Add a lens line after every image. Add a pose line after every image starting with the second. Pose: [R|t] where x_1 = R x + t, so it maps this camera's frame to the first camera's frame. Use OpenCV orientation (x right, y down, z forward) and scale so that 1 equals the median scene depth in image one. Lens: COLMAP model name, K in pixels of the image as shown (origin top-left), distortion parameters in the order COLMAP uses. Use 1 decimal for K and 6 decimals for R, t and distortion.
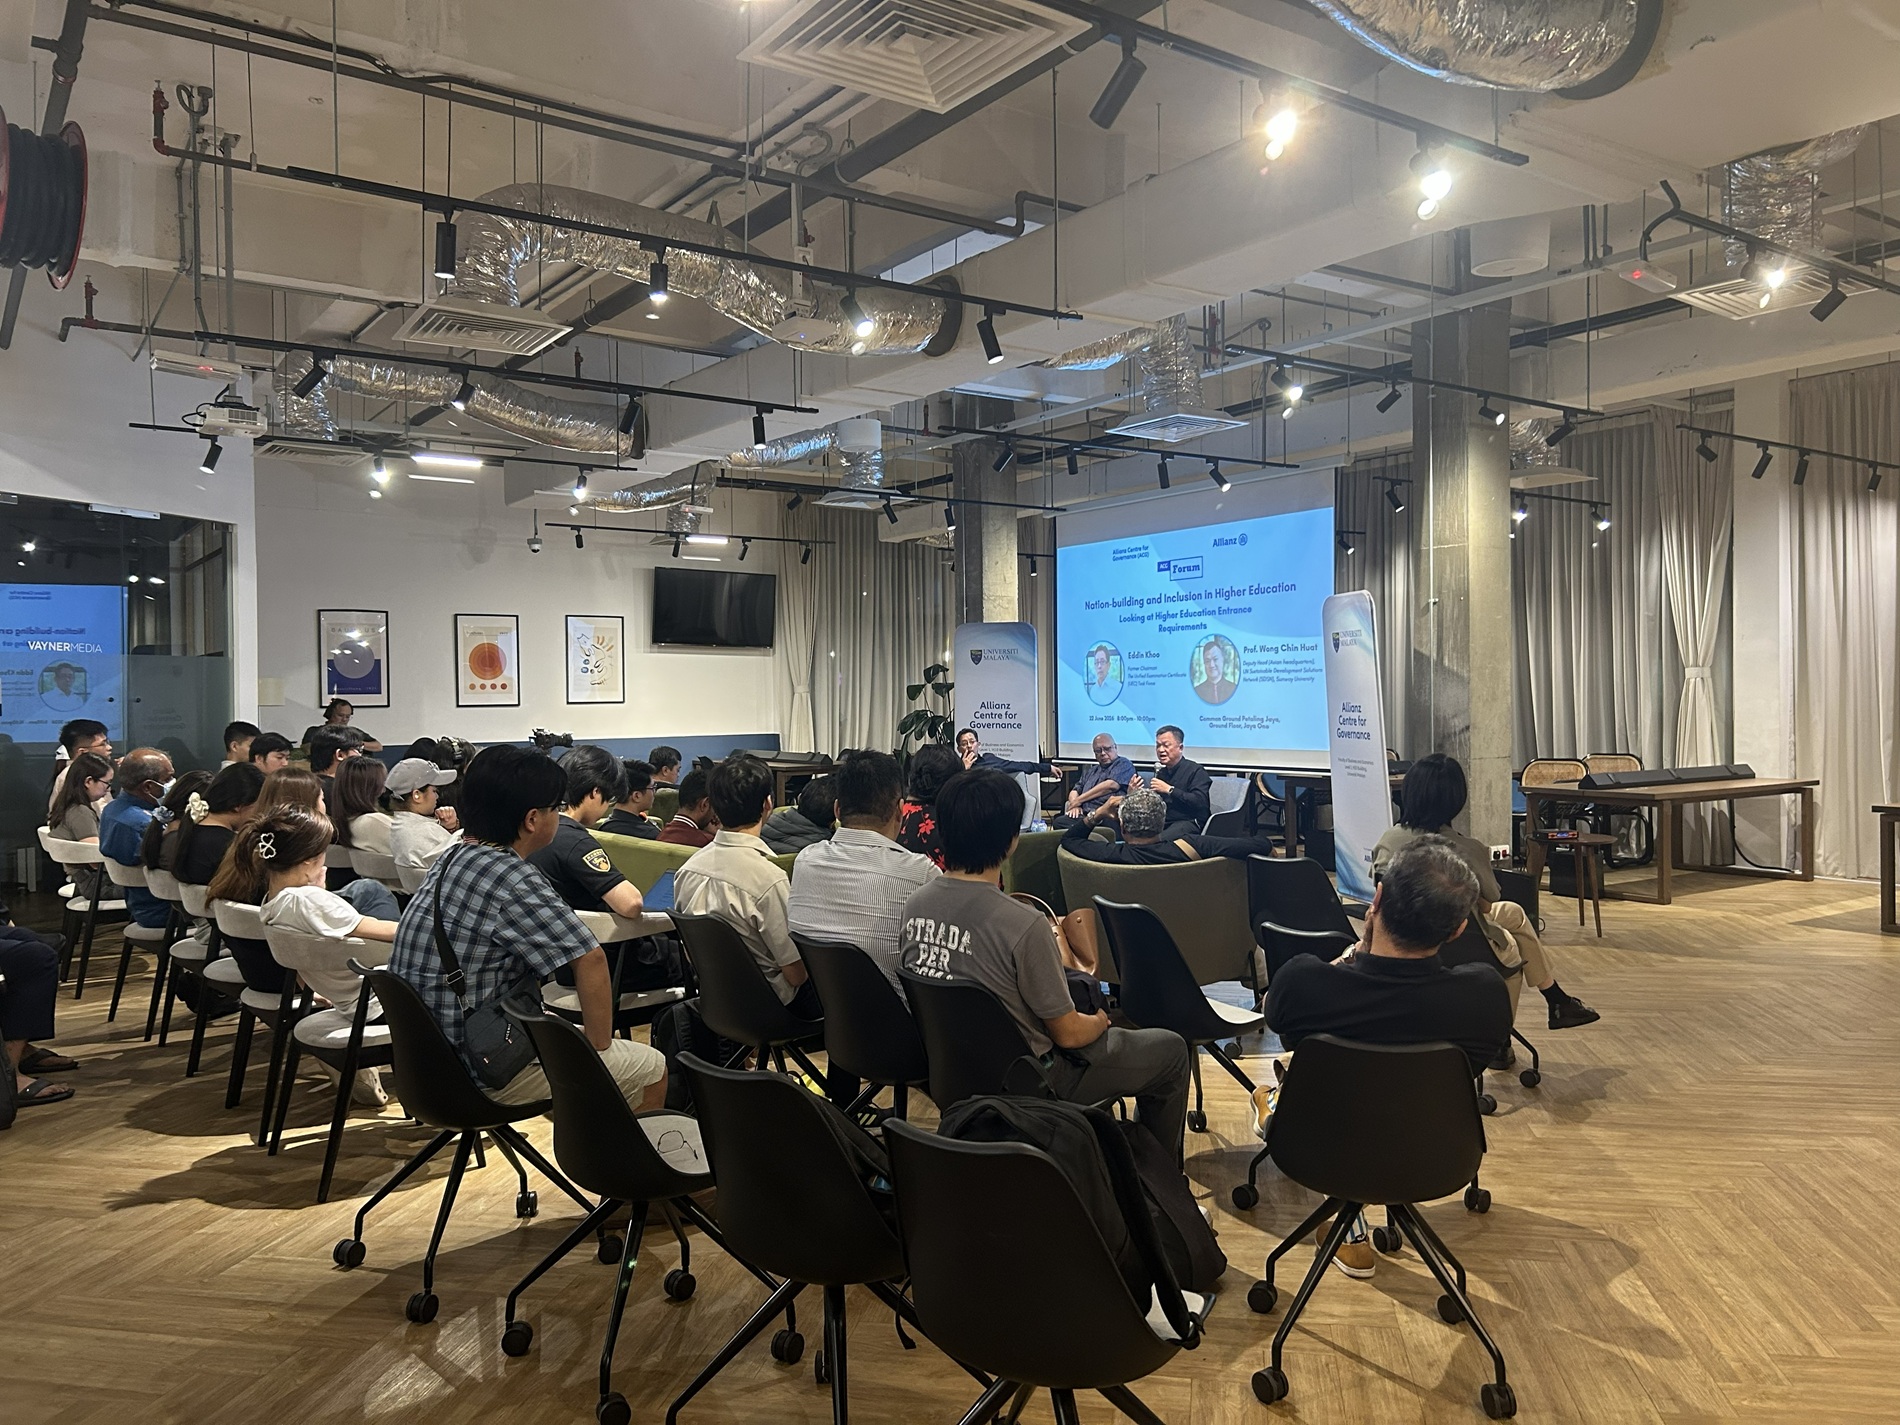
lens RADIAL K [[1442.5, 0, 951.7], [0, 1442.5, 709.3], [0, 0, 1]] dist [0.036889, -0.016045]
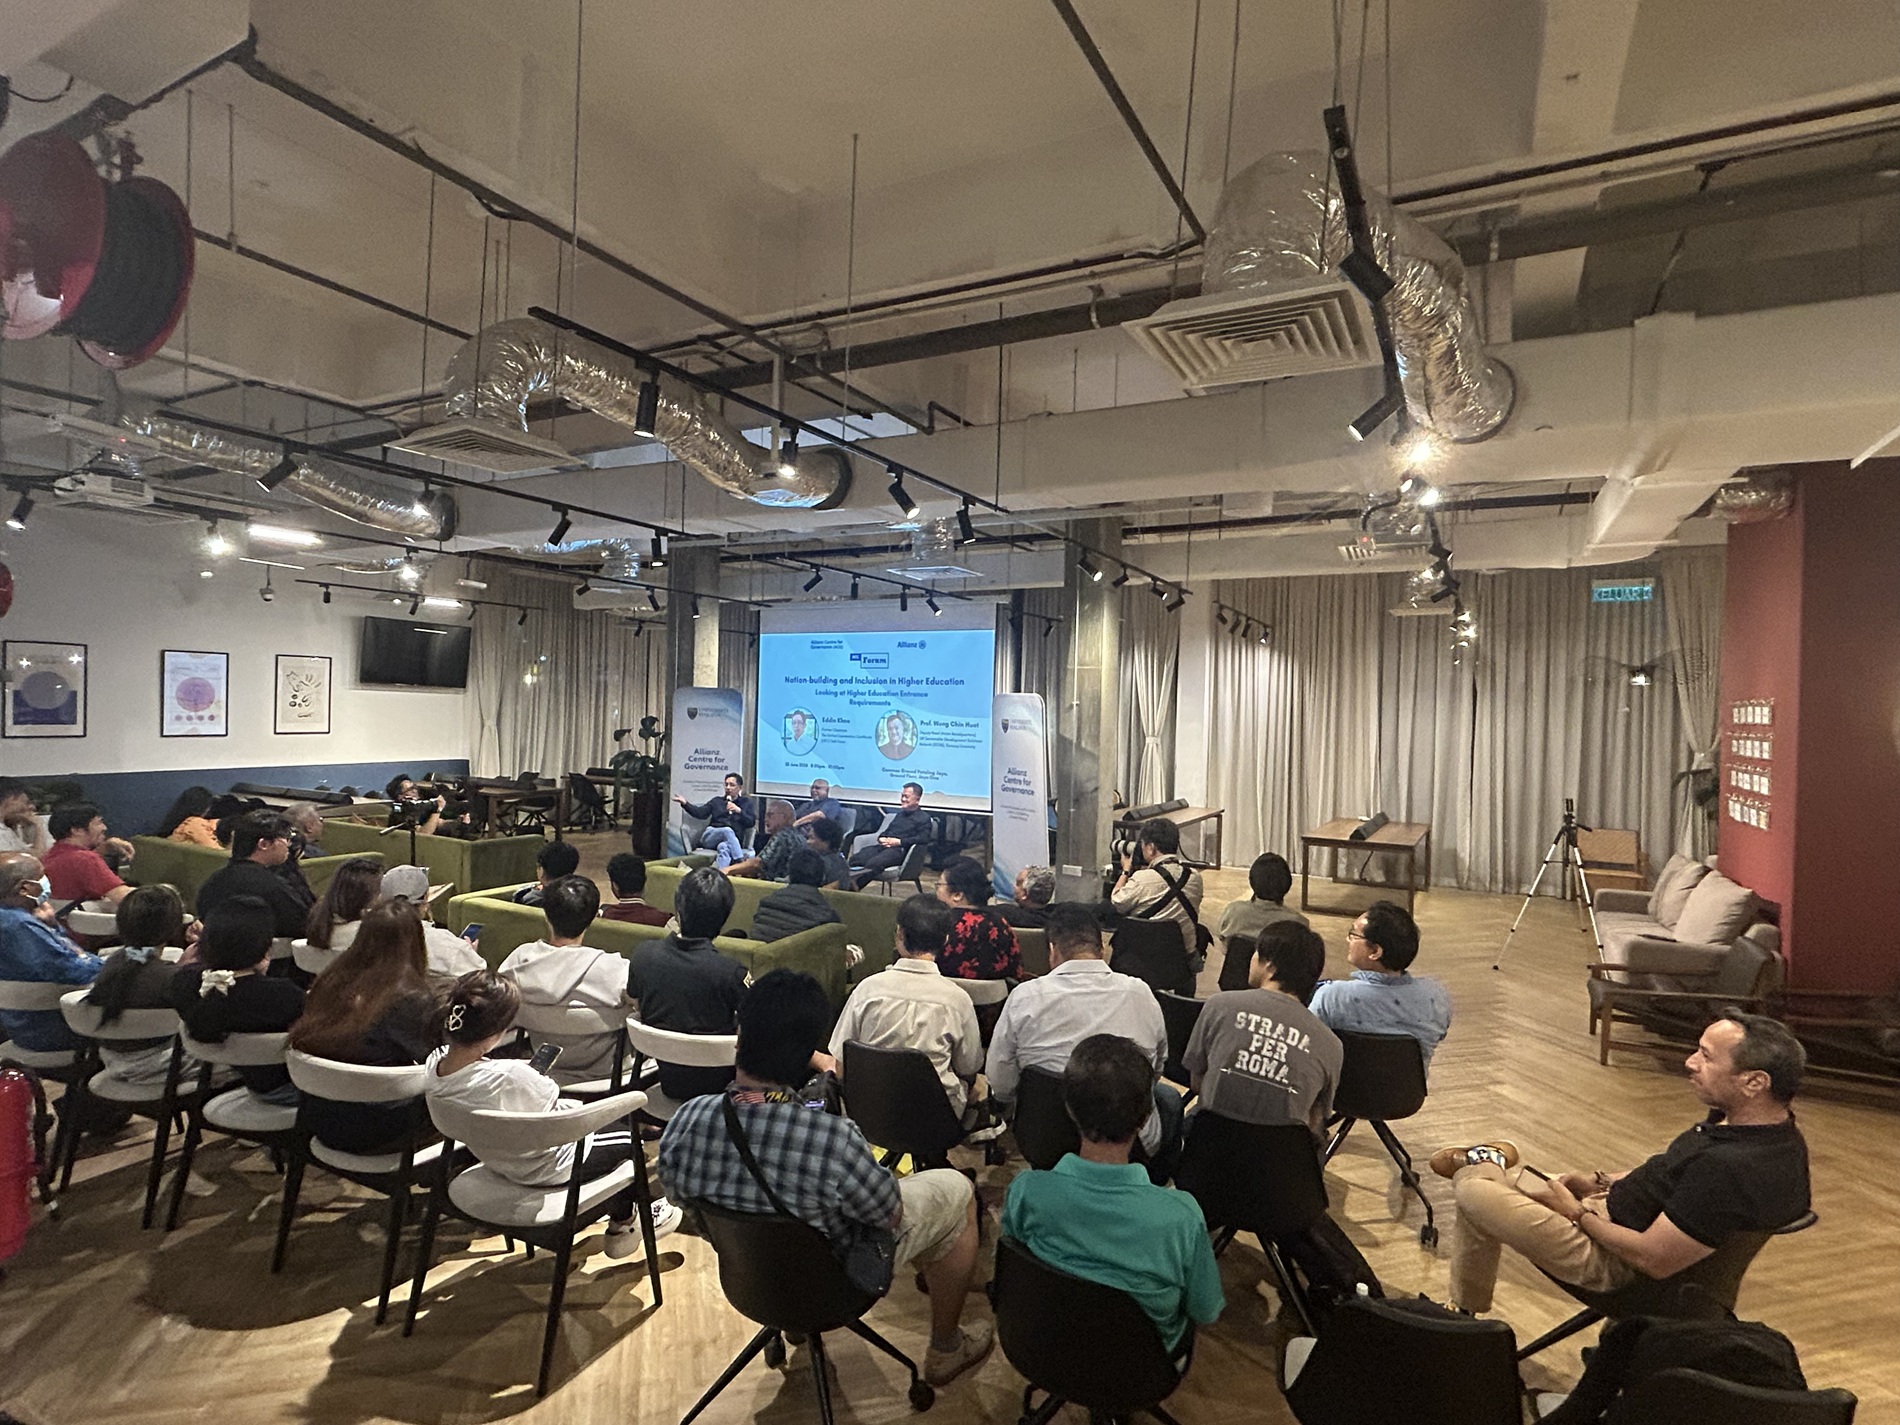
lens RADIAL K [[989.5, 0, 946.5], [0, 989.5, 712.3], [0, 0, 1]] dist [0.001956, -0.000024]
pose [[0.896075, 0.031075, 0.442814, -0.196891], [-0.031523, 0.999483, -0.006351, -0.044835], [-0.442782, -0.008268, 0.896591, 0.120477]]
